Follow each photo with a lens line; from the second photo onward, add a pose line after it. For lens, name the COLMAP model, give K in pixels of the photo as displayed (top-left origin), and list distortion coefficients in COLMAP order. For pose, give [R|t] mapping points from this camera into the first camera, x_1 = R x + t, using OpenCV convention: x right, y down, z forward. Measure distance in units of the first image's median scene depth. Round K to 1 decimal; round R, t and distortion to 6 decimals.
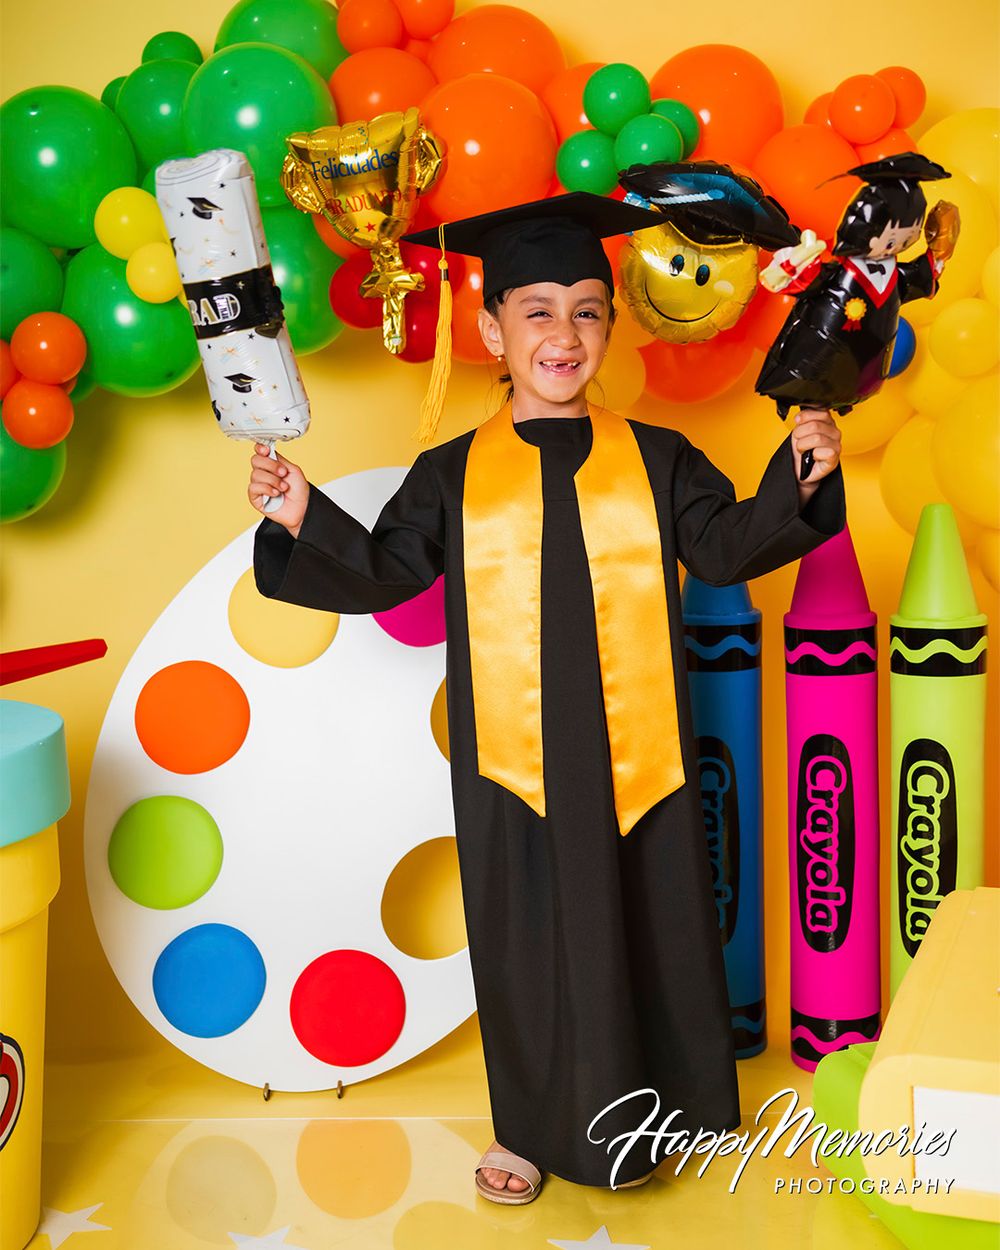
lens RADIAL K [[2042.3, 0, 490.1], [0, 2042.3, 618.3], [0, 0, 1]] dist [0.040607, 0.000000]
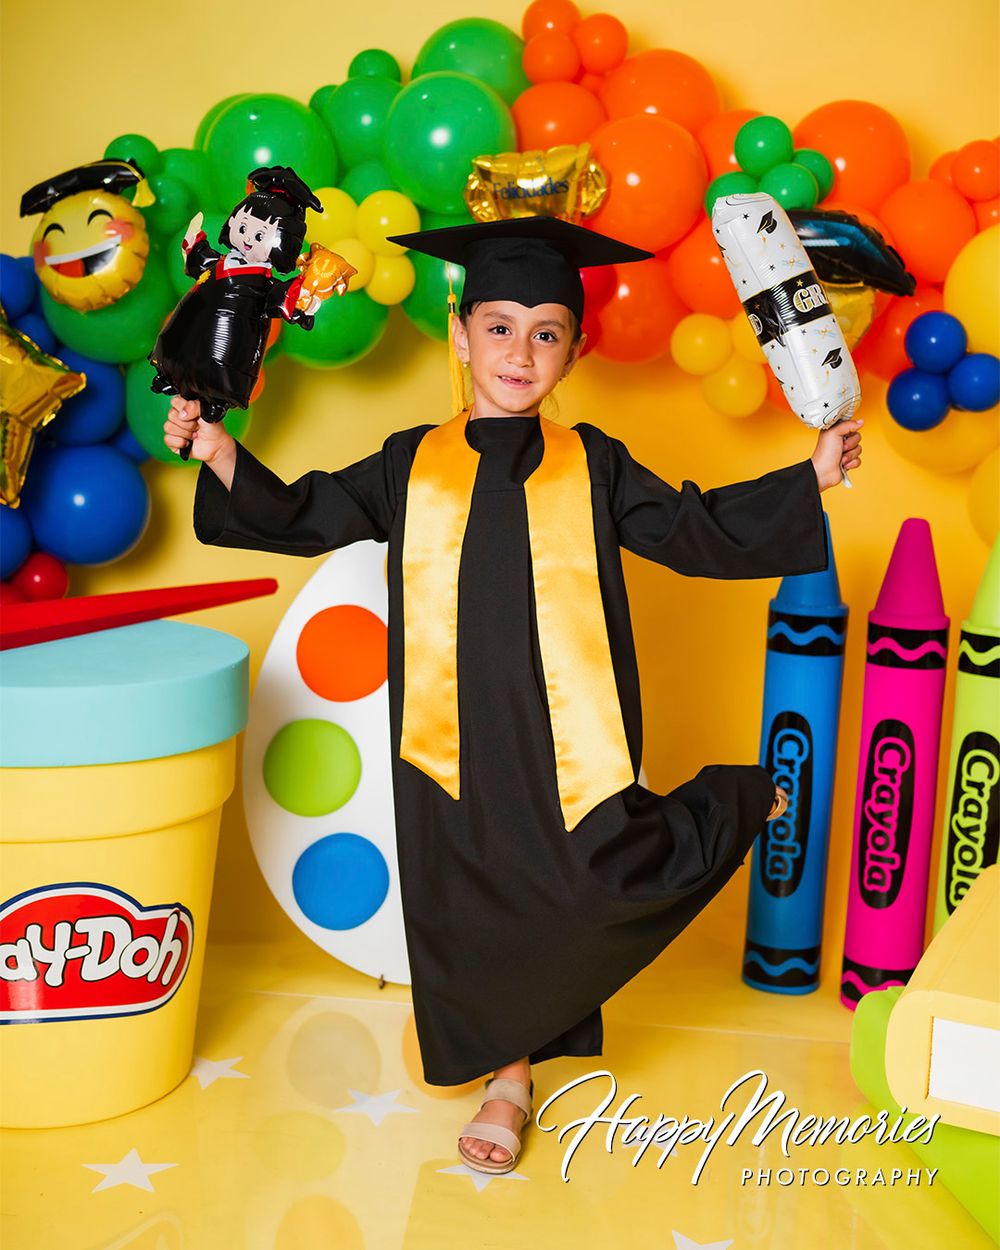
lens RADIAL K [[2042.3, 0, 497.3], [0, 2042.3, 599.2], [0, 0, 1]] dist [0.040607, 0.000000]
pose [[0.994964, 0.090252, -0.043613, -0.013424], [-0.089465, 0.995796, 0.019680, -0.012607], [0.045206, -0.015679, 0.998855, -0.150307]]
